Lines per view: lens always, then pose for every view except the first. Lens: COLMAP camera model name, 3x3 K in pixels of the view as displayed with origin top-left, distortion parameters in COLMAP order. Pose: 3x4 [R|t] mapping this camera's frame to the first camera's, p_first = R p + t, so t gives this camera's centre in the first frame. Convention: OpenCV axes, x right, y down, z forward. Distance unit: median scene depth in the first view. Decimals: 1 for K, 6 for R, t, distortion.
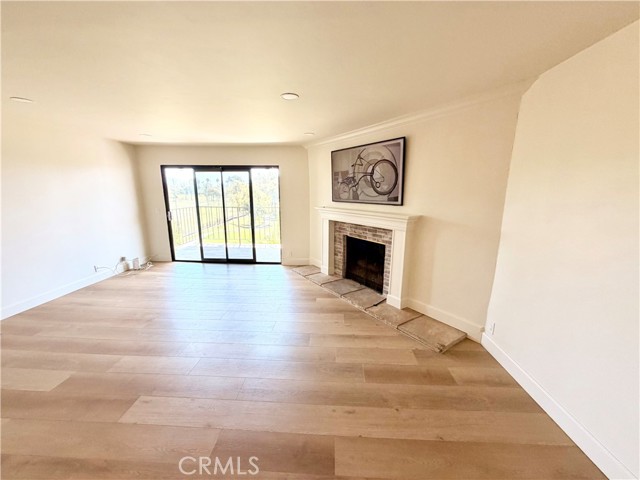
lens RADIAL K [[255.1, 0, 321.1], [0, 255.1, 240.3], [0, 0, 1]] dist [0.000108, 0.000525]
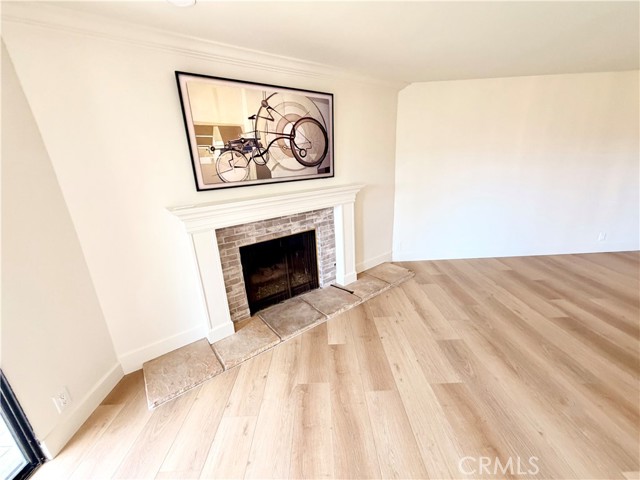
lens RADIAL K [[255.1, 0, 318.7], [0, 255.1, 240.5], [0, 0, 1]] dist [0.000108, 0.000525]
pose [[-0.054025, -0.295187, 0.953911, -0.521301], [0.245025, 0.922180, 0.299245, -0.185328], [-0.968010, 0.249898, 0.022507, 0.959364]]
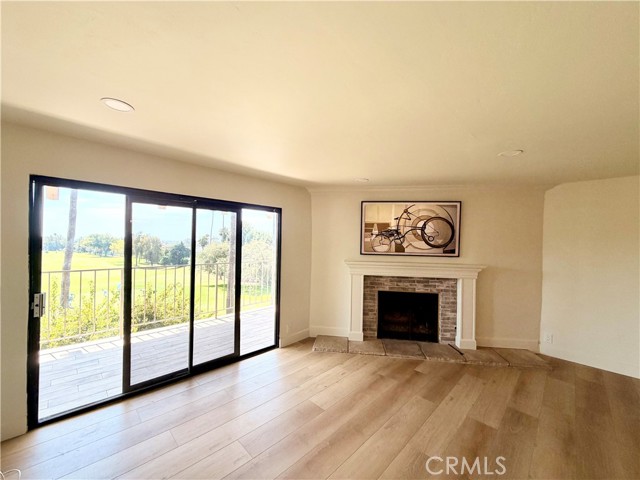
lens RADIAL K [[255.1, 0, 319.8], [0, 255.1, 239.7], [0, 0, 1]] dist [0.000108, 0.000525]
pose [[0.664753, 0.011370, 0.746977, -0.867034], [0.126636, 0.983699, -0.127670, -0.128404], [-0.736252, 0.179463, 0.652477, 0.611970]]
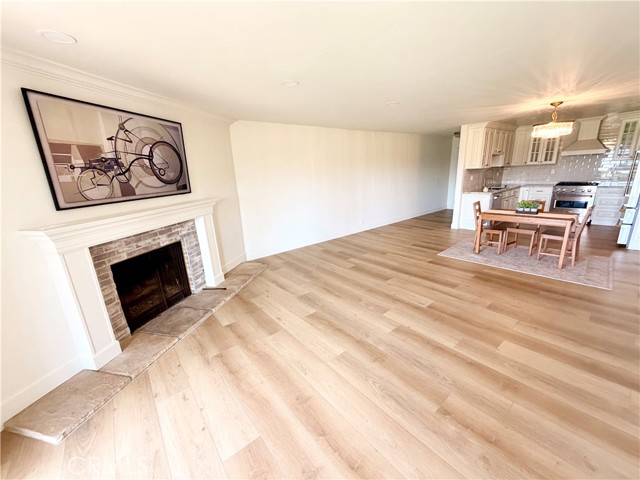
lens RADIAL K [[255.1, 0, 317.7], [0, 255.1, 240.6], [0, 0, 1]] dist [0.000108, 0.000525]
pose [[-0.665217, -0.167686, 0.727577, -0.695315], [0.191174, 0.903720, 0.383071, -0.225895], [-0.721761, 0.393919, -0.569112, 1.137565]]
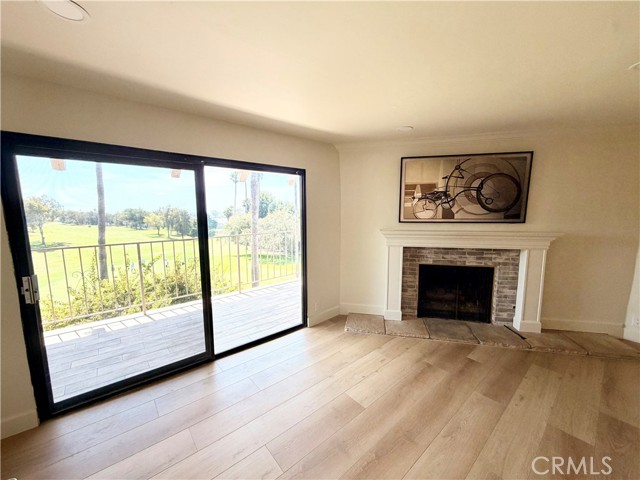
lens RADIAL K [[255.1, 0, 319.9], [0, 255.1, 240.3], [0, 0, 1]] dist [0.000108, 0.000525]
pose [[0.727172, -0.091266, 0.680362, -0.780651], [0.140414, 0.989942, -0.017281, -0.143293], [-0.671942, 0.108098, 0.732673, 0.728020]]
